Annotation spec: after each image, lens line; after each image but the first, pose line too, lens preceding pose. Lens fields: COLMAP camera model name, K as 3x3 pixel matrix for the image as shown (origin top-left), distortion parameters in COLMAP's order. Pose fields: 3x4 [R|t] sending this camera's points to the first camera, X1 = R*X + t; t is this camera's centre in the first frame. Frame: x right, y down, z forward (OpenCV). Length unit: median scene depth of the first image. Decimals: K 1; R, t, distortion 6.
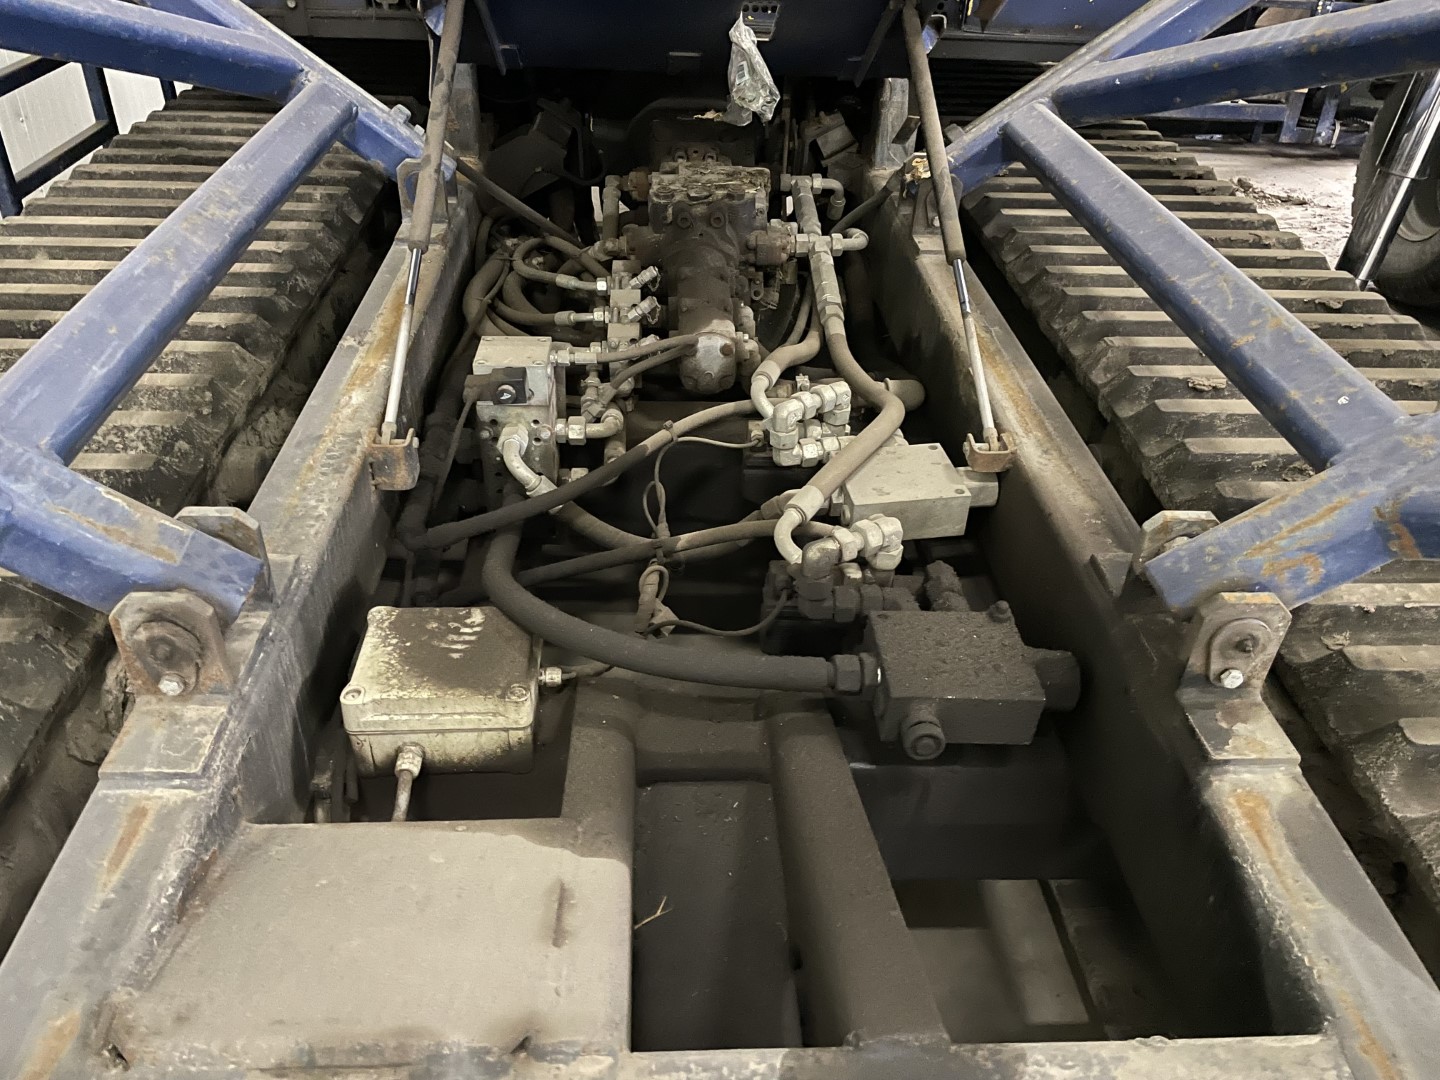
lens RADIAL K [[1104.3, 0, 724.9], [0, 1104.3, 525.8], [0, 0, 1]] dist [0.067353, -0.096822]
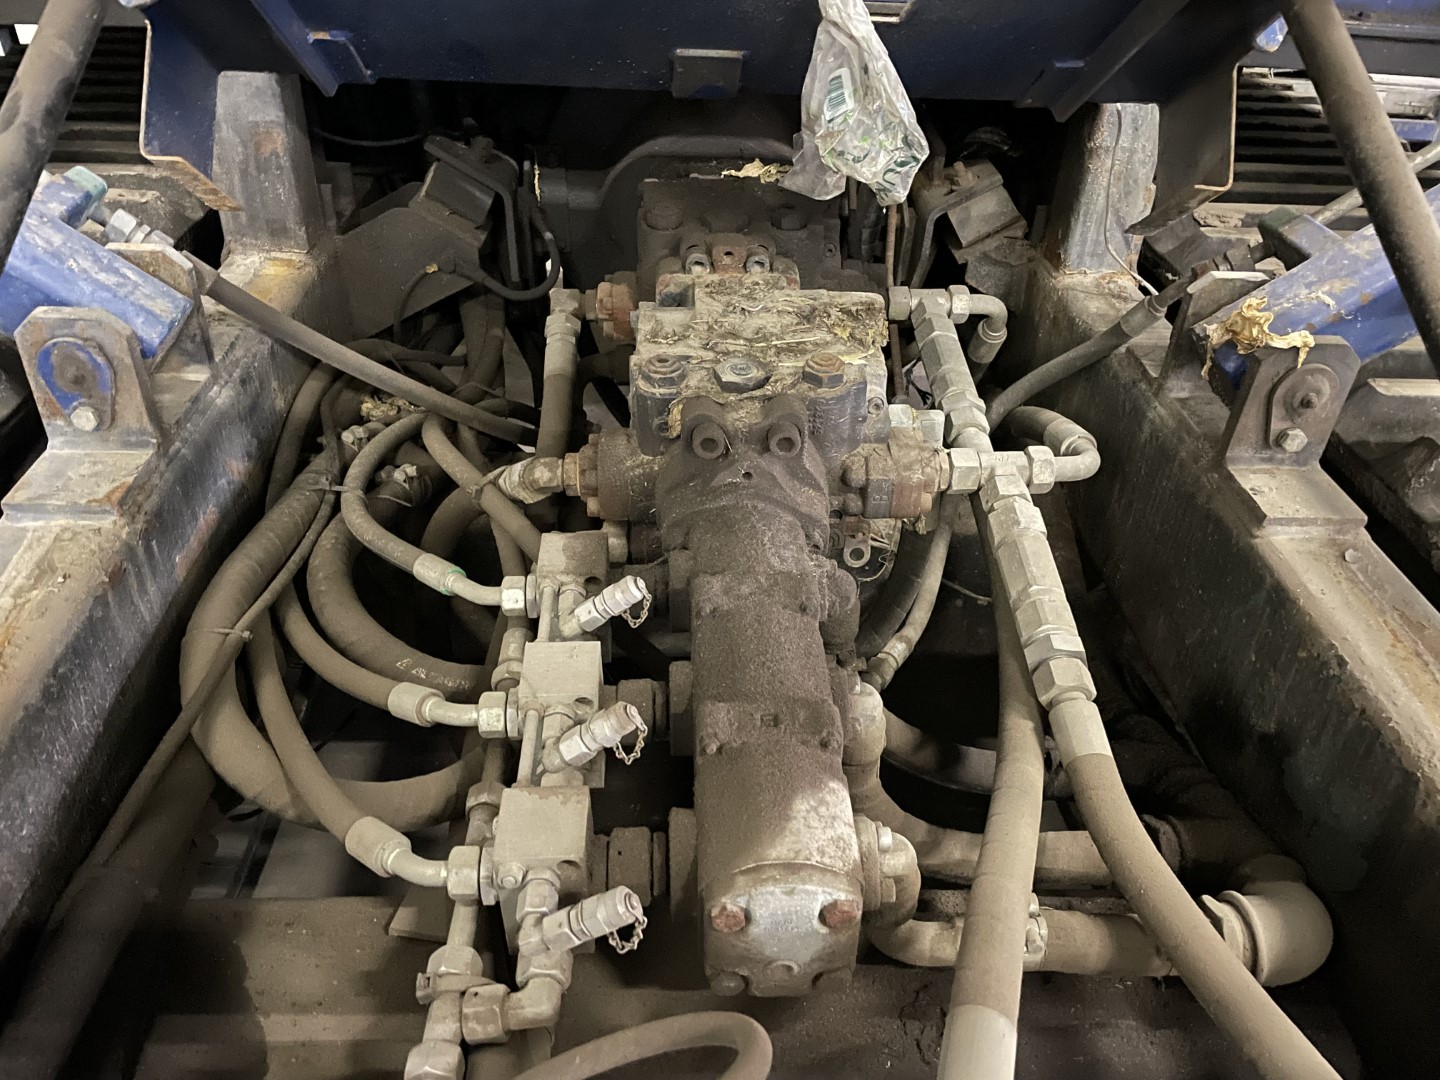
lens RADIAL K [[1104.3, 0, 720.5], [0, 1104.3, 551.9], [0, 0, 1]] dist [0.067353, -0.096822]
pose [[0.999945, 0.006001, -0.008600, -0.026222], [-0.005833, 0.999794, 0.019443, -0.225648], [0.008715, -0.019392, 0.999774, 0.534228]]
